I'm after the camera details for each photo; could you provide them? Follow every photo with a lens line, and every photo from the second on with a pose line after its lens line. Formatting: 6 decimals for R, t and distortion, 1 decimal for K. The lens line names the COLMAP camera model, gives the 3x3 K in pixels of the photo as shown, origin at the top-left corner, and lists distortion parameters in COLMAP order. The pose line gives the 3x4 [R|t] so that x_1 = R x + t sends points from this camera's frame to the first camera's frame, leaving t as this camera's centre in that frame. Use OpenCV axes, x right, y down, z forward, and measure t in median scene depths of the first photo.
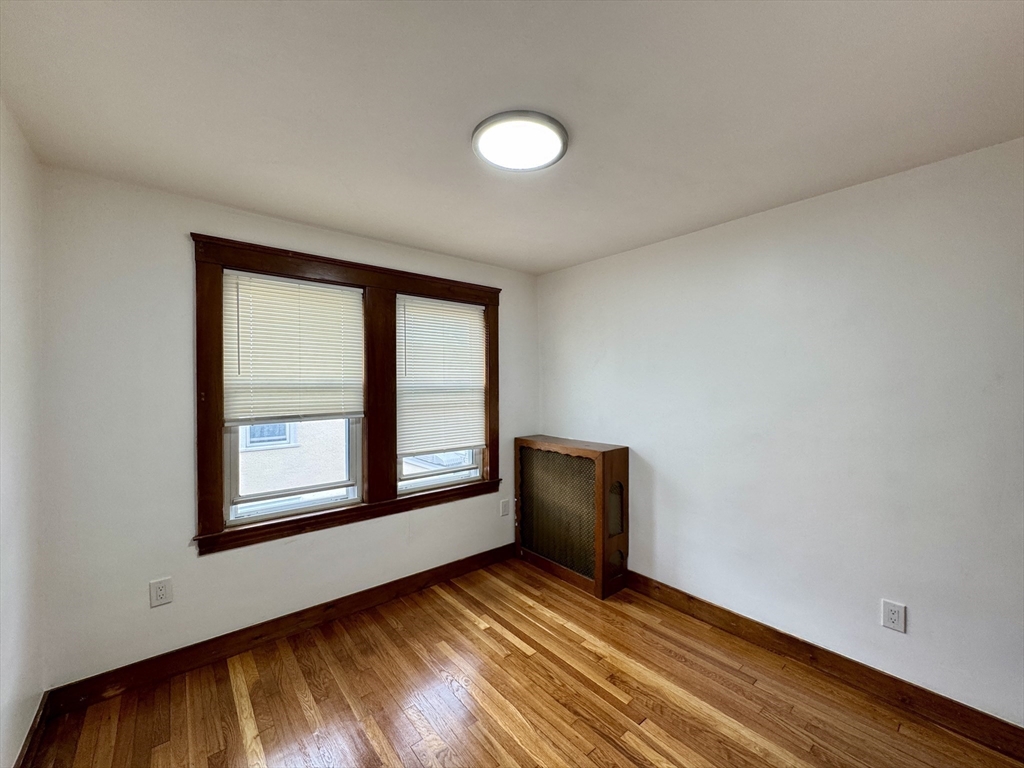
lens RADIAL K [[409.0, 0, 510.9], [0, 409.0, 384.7], [0, 0, 1]] dist [-0.003183, -0.000163]
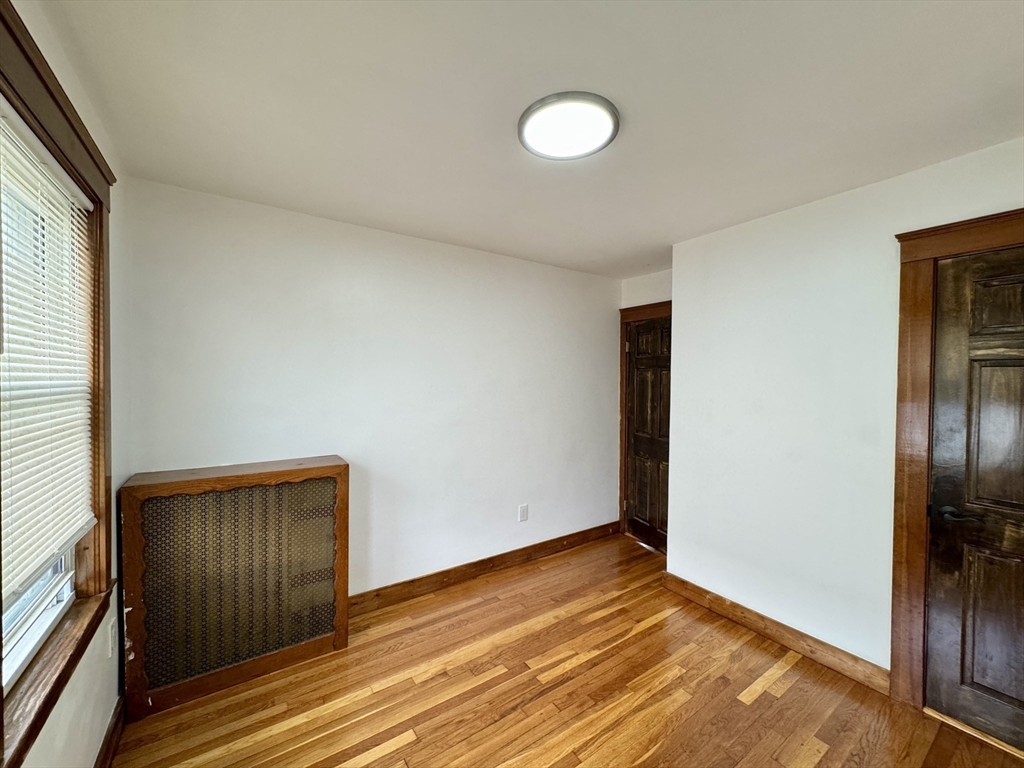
lens RADIAL K [[409.0, 0, 510.9], [0, 409.0, 384.7], [0, 0, 1]] dist [-0.003183, -0.000163]
pose [[0.090589, -0.011034, 0.995827, -0.666122], [-0.002275, 0.999934, 0.011287, -0.003307], [-0.995886, -0.003288, 0.090558, 0.735084]]
